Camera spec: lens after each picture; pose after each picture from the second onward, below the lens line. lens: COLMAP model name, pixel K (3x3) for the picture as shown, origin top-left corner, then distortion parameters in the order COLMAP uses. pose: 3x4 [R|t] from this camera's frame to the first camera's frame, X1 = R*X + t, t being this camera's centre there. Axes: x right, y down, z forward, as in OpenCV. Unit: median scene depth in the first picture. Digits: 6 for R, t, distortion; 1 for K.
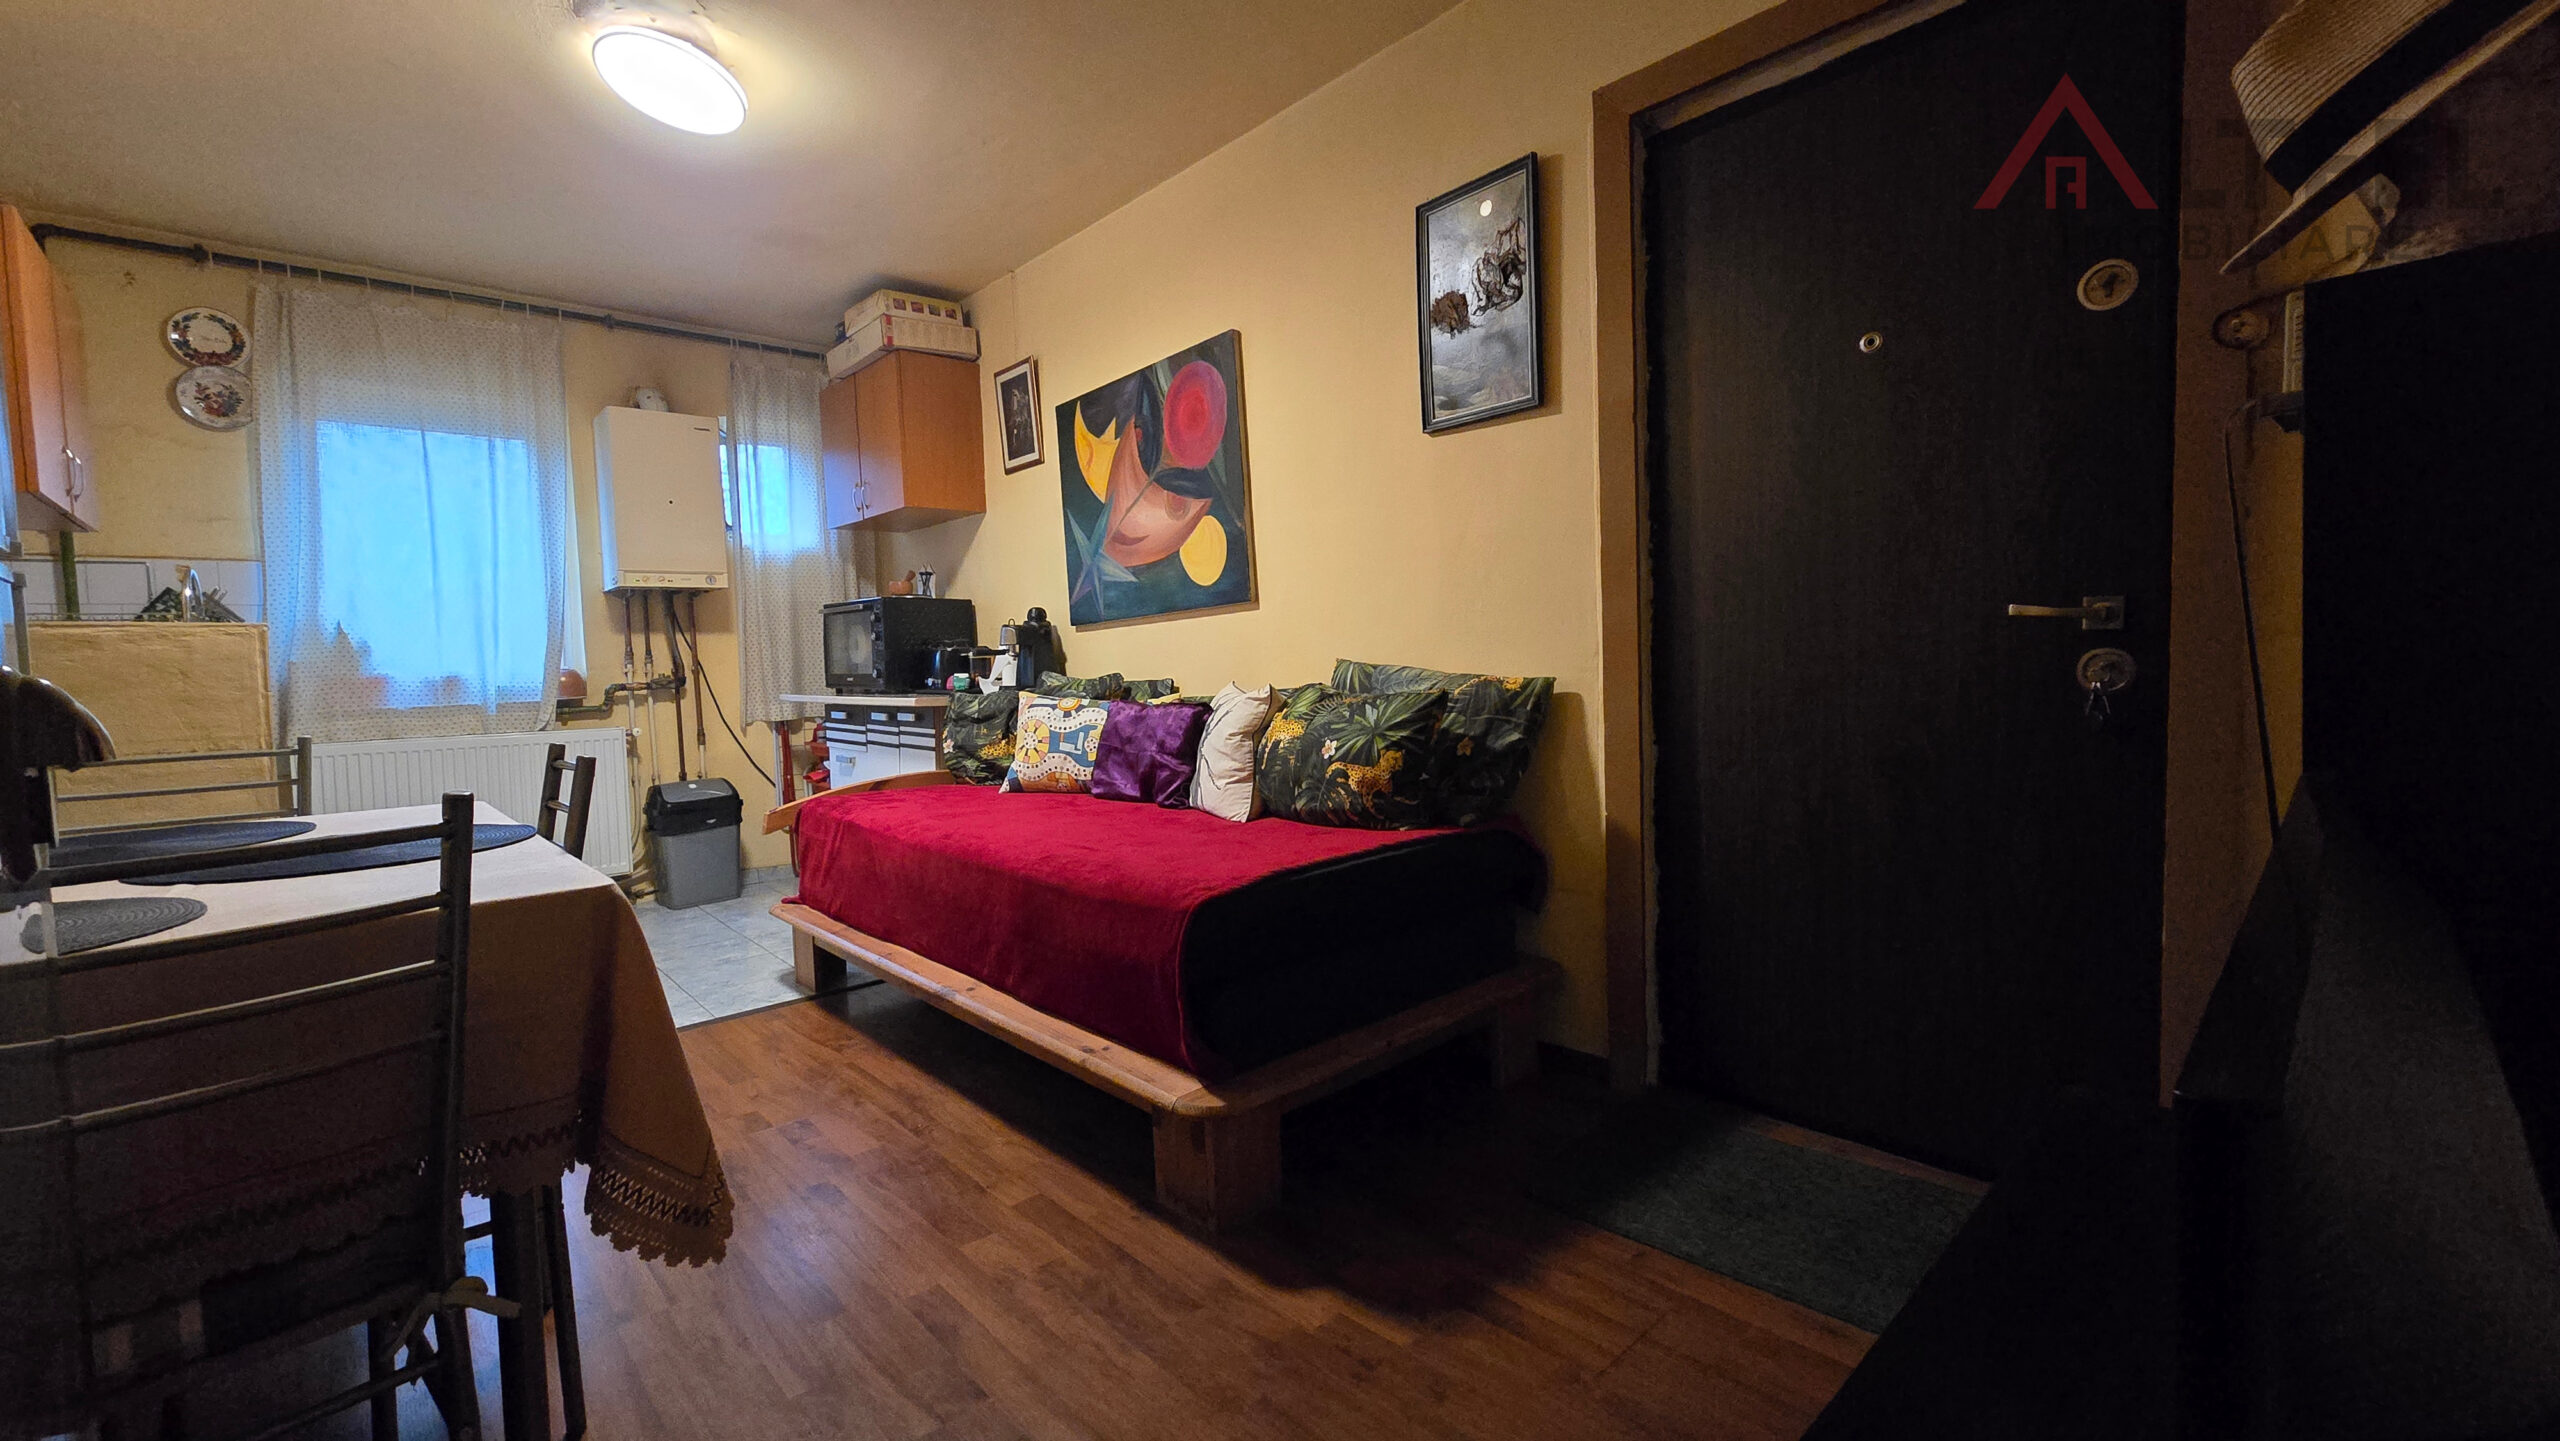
lens RADIAL K [[1049.1, 0, 1280.2], [0, 1049.1, 709.0], [0, 0, 1]] dist [0.000895, -0.000958]
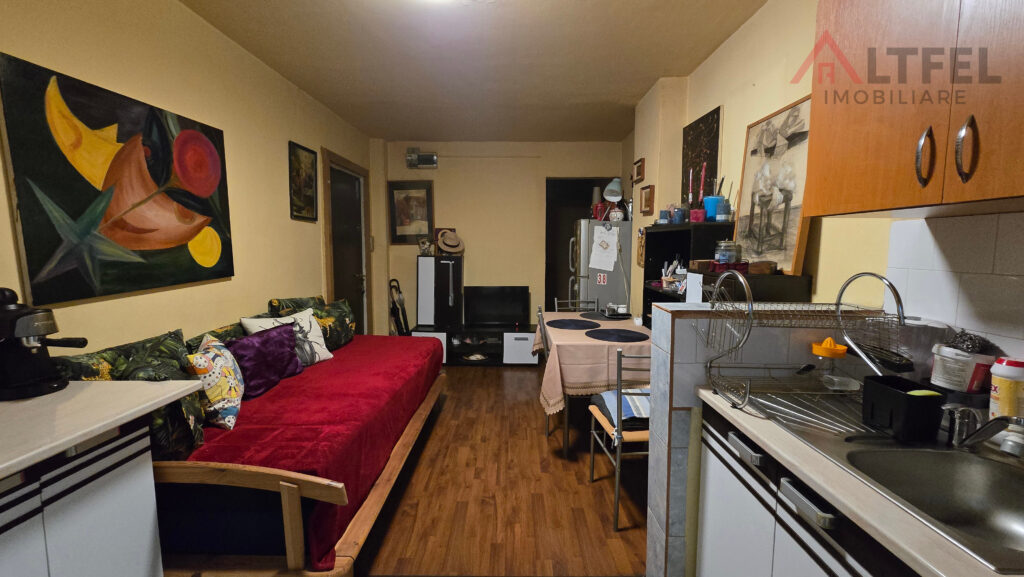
lens RADIAL K [[407.4, 0, 511.2], [0, 407.4, 285.6], [0, 0, 1]] dist [-0.001447, 0.000523]
pose [[-0.726518, -0.037746, 0.686110, -0.803230], [0.049907, 0.992955, 0.107473, -0.122713], [-0.685333, 0.112323, -0.719515, 1.043736]]
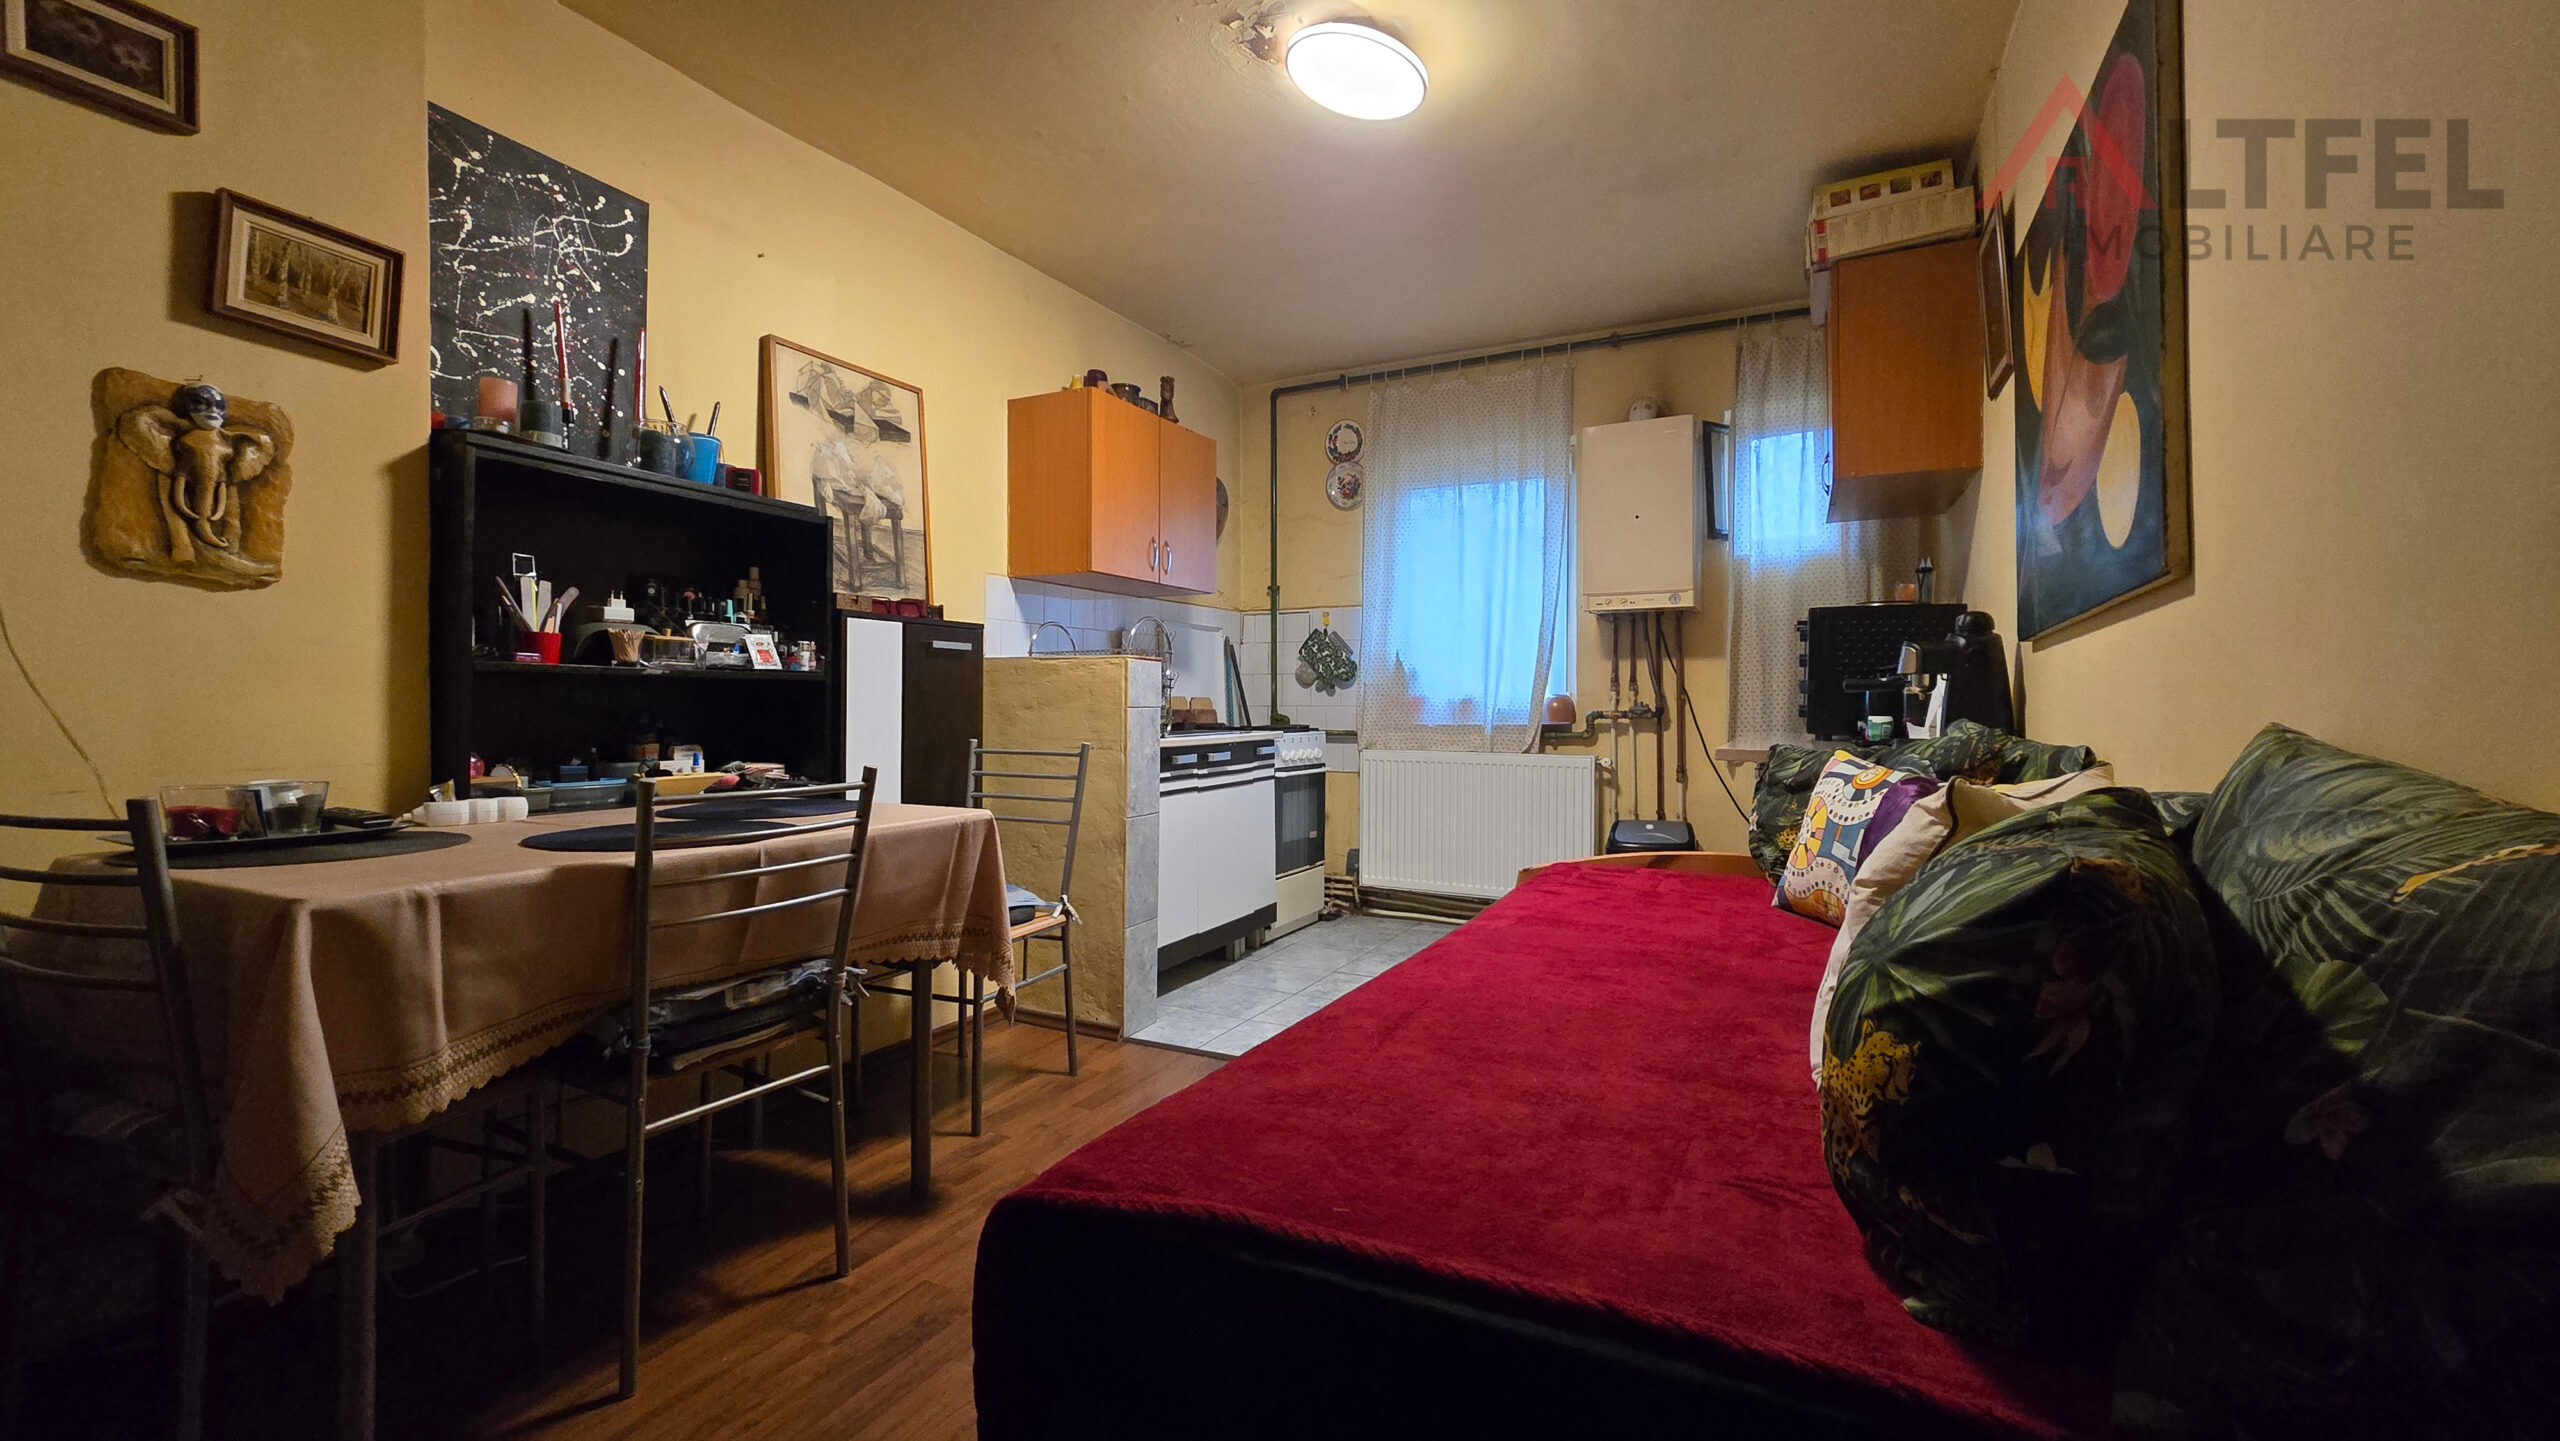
lens RADIAL K [[1049.1, 0, 1282.6], [0, 1049.1, 704.1], [0, 0, 1]] dist [0.000895, -0.000958]
pose [[0.346477, 0.033085, -0.937475, 0.214029], [-0.058424, 0.998199, 0.013635, -0.032330], [0.936237, 0.050047, 0.347786, 0.467710]]
